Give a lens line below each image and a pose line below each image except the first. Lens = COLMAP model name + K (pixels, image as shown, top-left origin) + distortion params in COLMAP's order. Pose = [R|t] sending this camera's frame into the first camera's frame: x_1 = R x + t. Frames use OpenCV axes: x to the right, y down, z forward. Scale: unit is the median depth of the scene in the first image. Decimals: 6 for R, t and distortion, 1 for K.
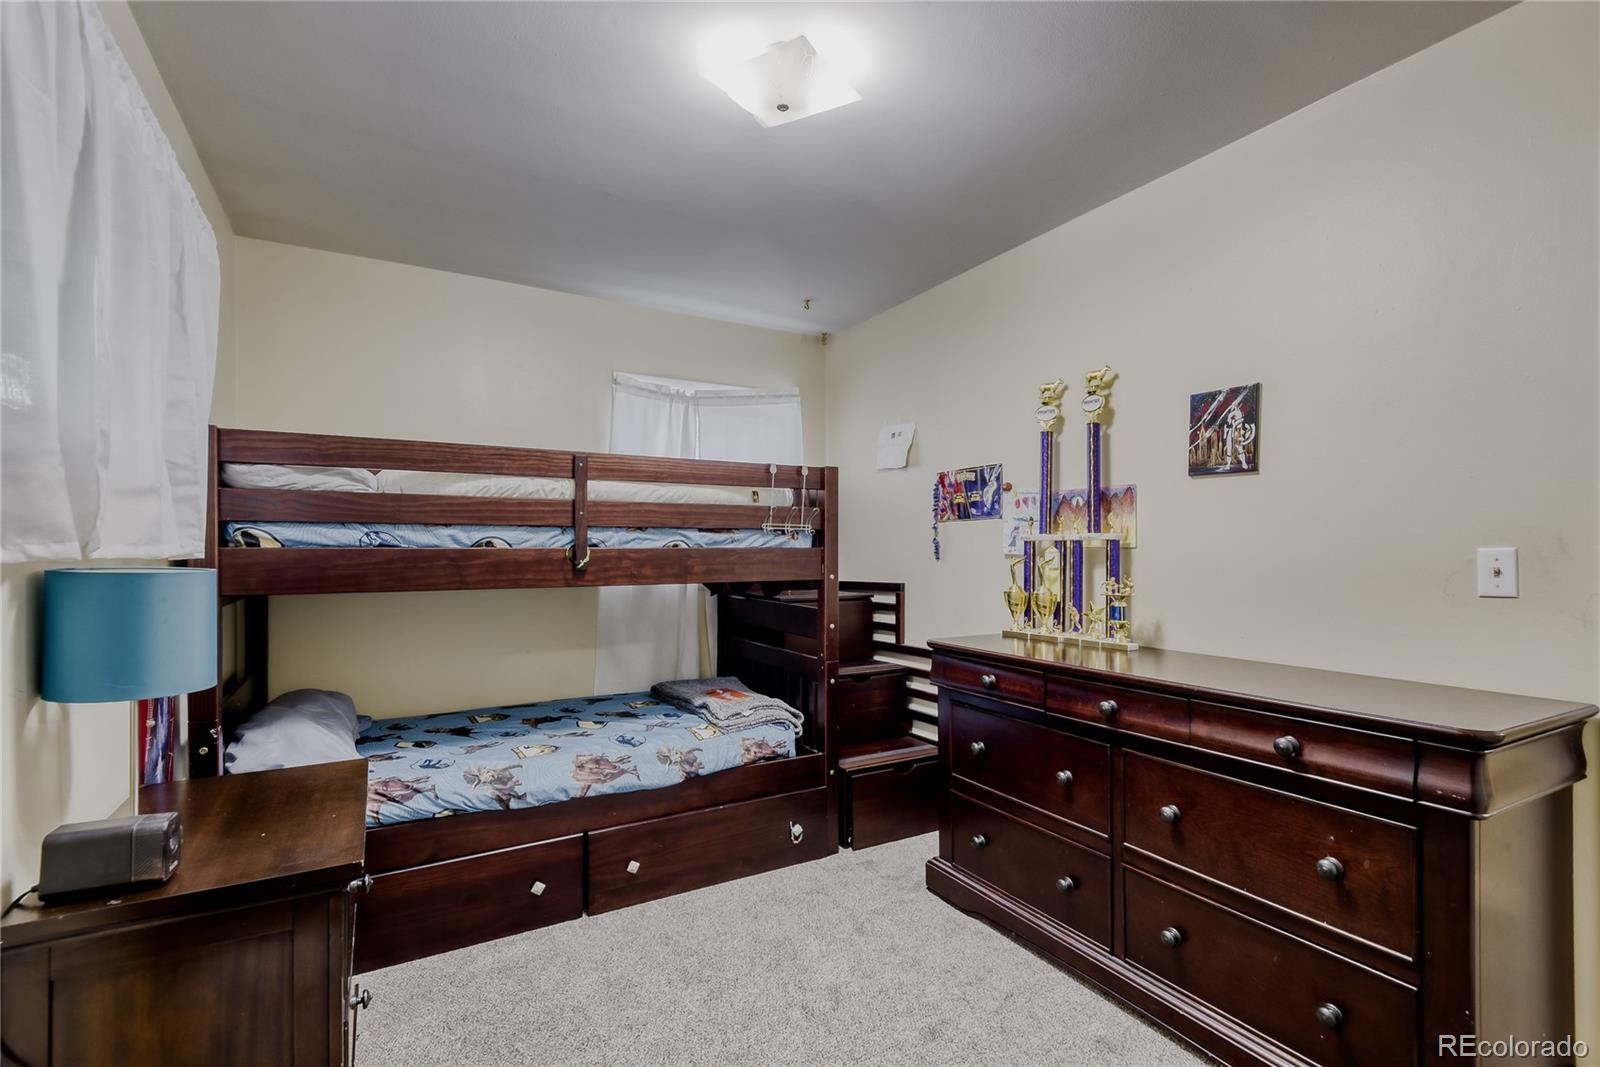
lens RADIAL K [[733.6, 0, 805.5], [0, 733.6, 545.2], [0, 0, 1]] dist [0.030776, -0.029573]
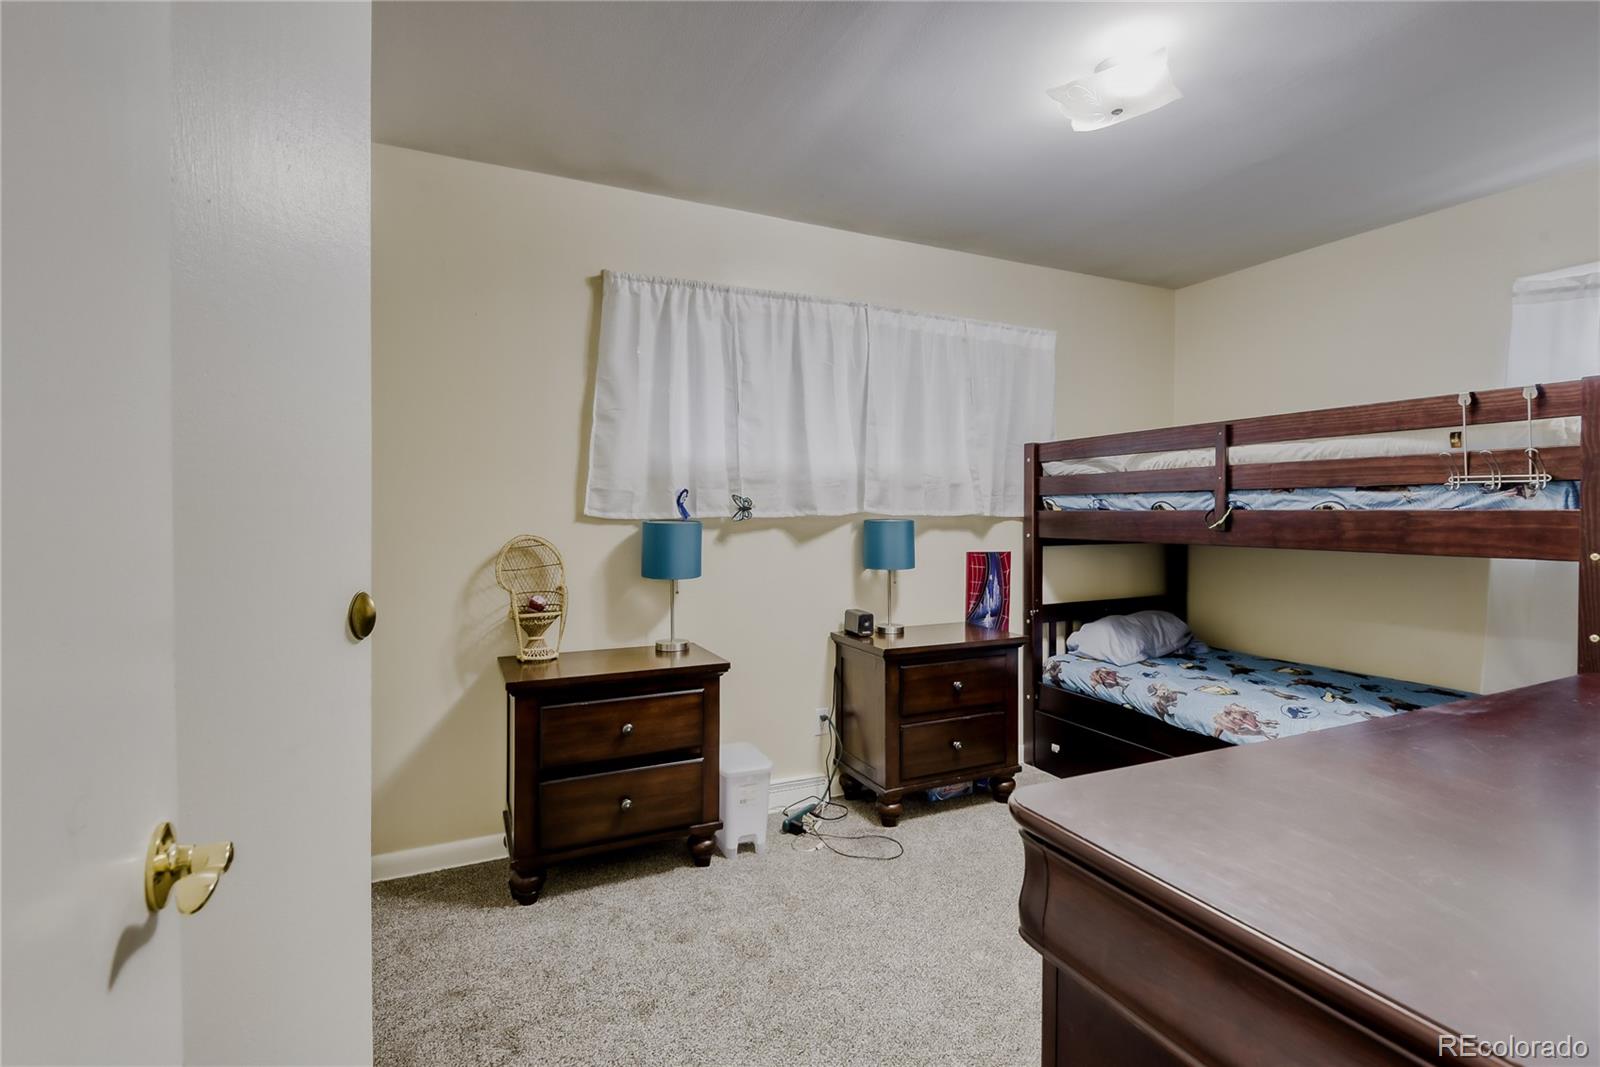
lens RADIAL K [[733.6, 0, 805.5], [0, 733.6, 545.2], [0, 0, 1]] dist [0.030776, -0.029573]
pose [[-0.074133, 0.045788, -0.996197, 0.783642], [0.005466, 0.998949, 0.045508, 0.002058], [0.997233, -0.002071, -0.074305, 0.449448]]
